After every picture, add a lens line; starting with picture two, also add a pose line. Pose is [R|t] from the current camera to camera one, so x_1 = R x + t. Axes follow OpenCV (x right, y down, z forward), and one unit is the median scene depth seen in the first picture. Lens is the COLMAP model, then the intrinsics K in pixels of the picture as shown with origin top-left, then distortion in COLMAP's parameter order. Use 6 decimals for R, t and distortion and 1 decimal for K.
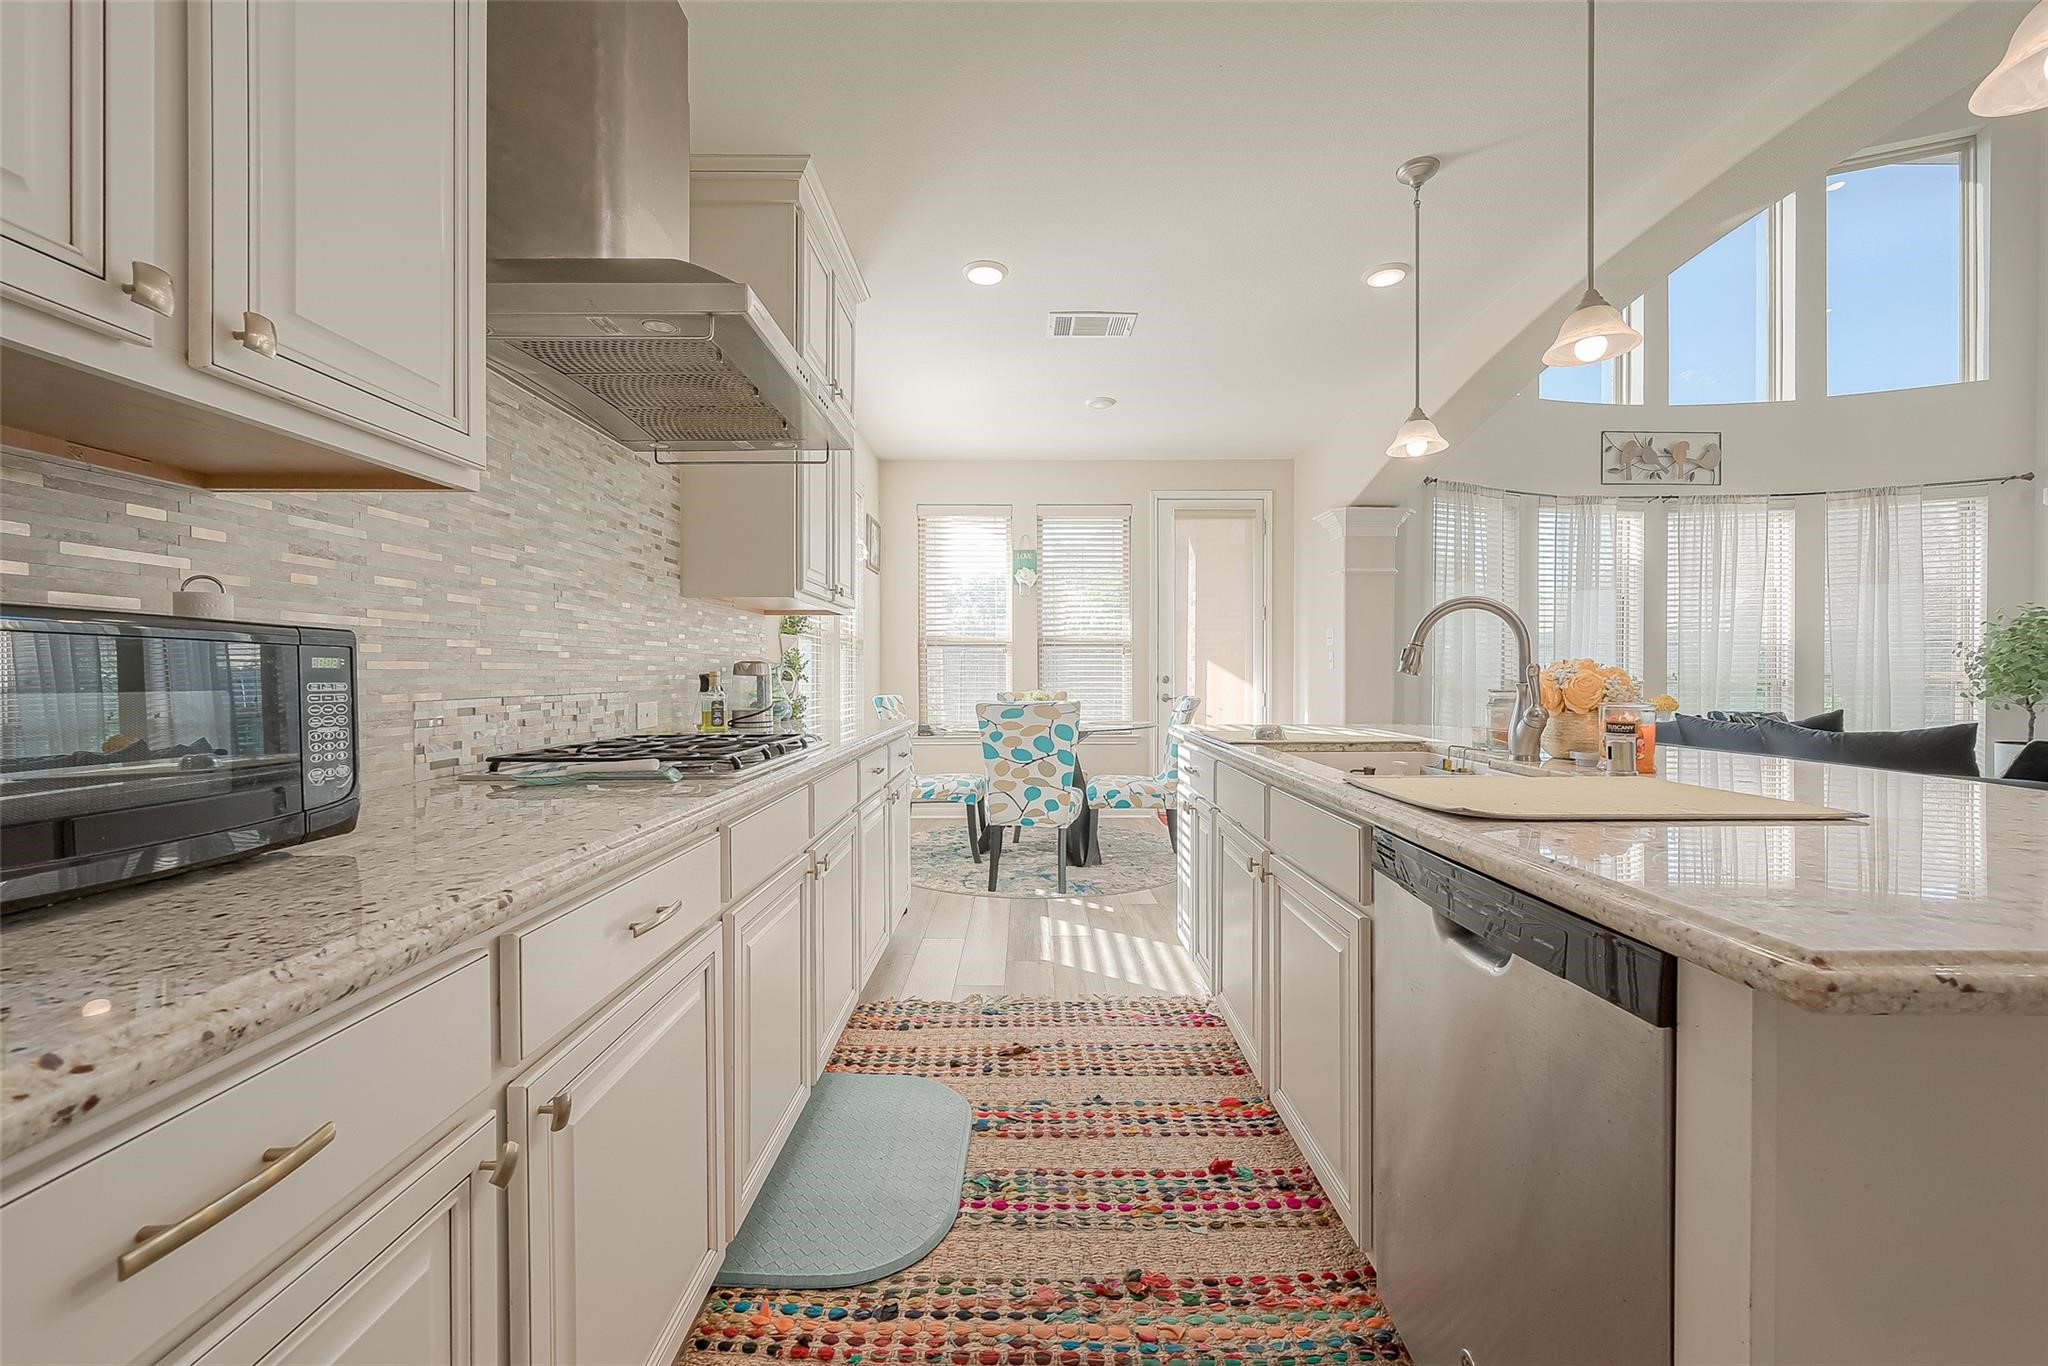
lens RADIAL K [[810.0, 0, 1028.1], [0, 810.0, 673.5], [0, 0, 1]] dist [0.000209, -0.000036]
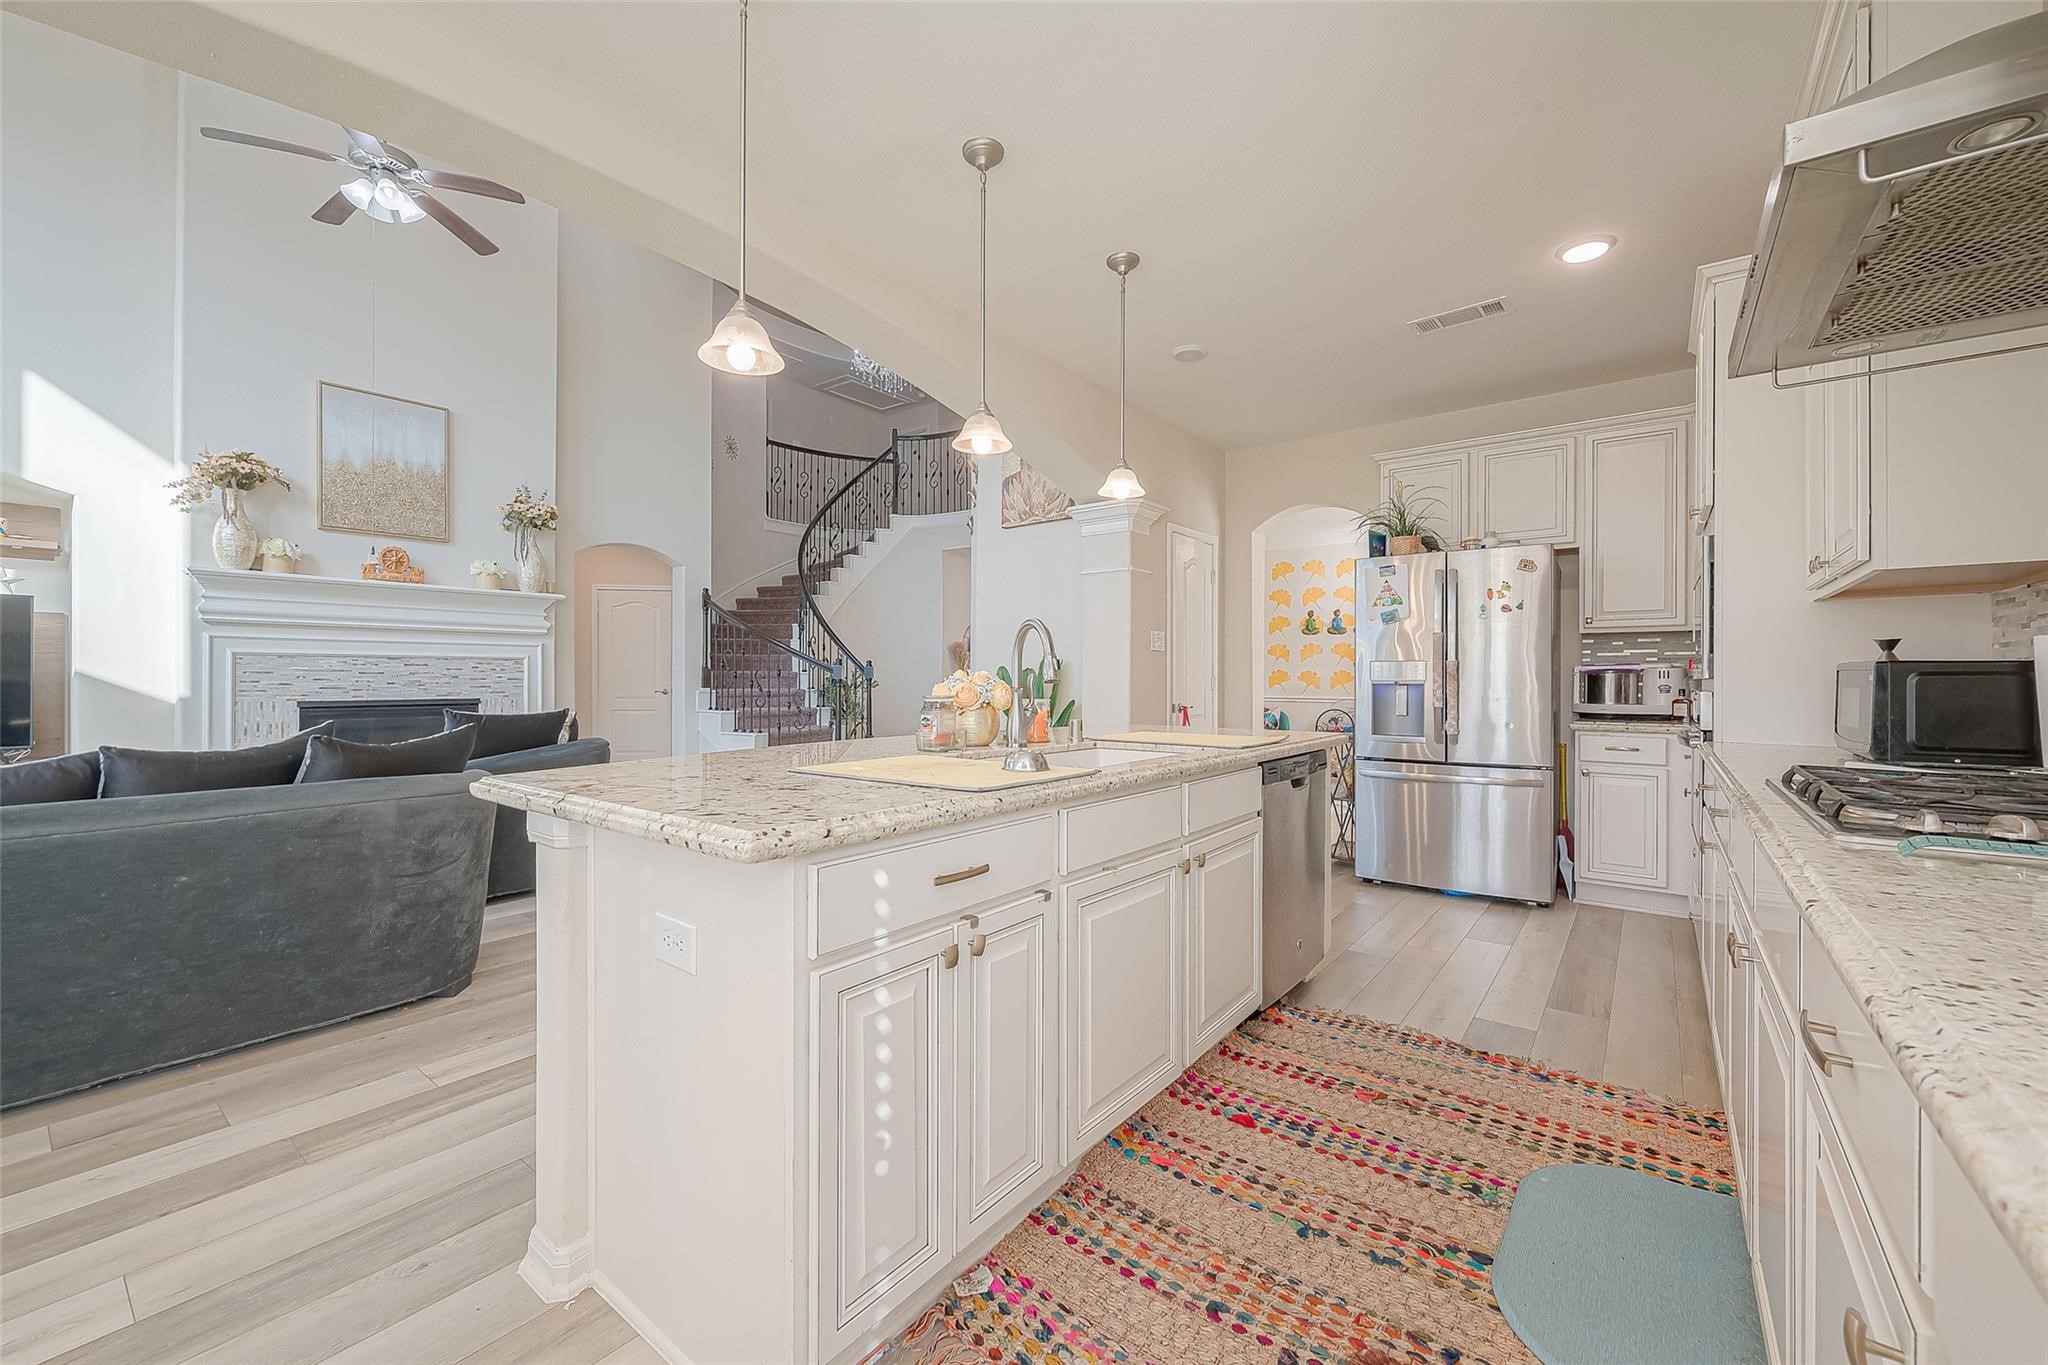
lens RADIAL K [[810.0, 0, 1028.1], [0, 810.0, 673.0], [0, 0, 1]] dist [0.000209, -0.000036]
pose [[-0.791240, 0.001041, 0.611504, -0.216671], [-0.001268, 0.999994, -0.003343, -0.007891], [-0.611504, -0.003421, -0.791234, 2.137458]]
